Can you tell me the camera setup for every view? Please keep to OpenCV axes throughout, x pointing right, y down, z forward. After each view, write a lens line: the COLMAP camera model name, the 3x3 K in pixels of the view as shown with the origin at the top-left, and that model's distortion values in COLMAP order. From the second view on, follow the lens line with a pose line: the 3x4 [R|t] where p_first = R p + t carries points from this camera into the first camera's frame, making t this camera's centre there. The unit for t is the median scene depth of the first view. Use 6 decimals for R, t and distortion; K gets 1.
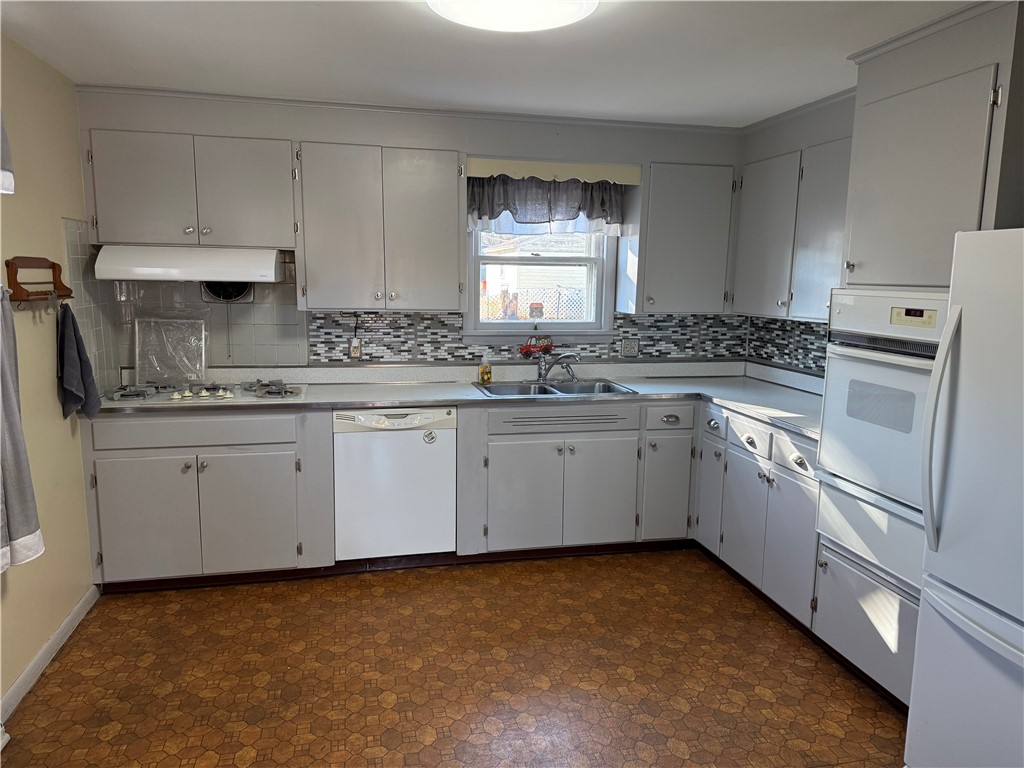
lens RADIAL K [[718.7, 0, 501.4], [0, 718.7, 378.1], [0, 0, 1]] dist [0.073790, -0.057457]
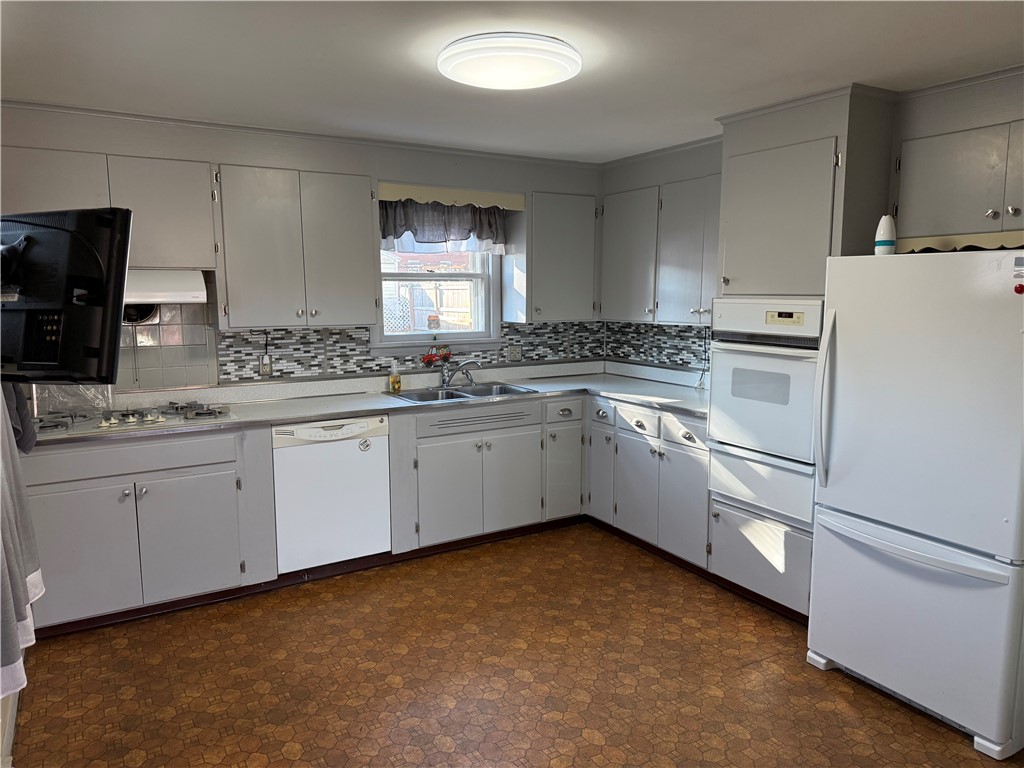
lens RADIAL K [[718.7, 0, 492.2], [0, 718.7, 374.5], [0, 0, 1]] dist [0.073790, -0.057457]
pose [[0.951981, -0.054540, 0.301261, -0.237235], [0.060388, 0.998124, -0.010124, 0.000684], [-0.300144, 0.027831, 0.953488, -0.072514]]
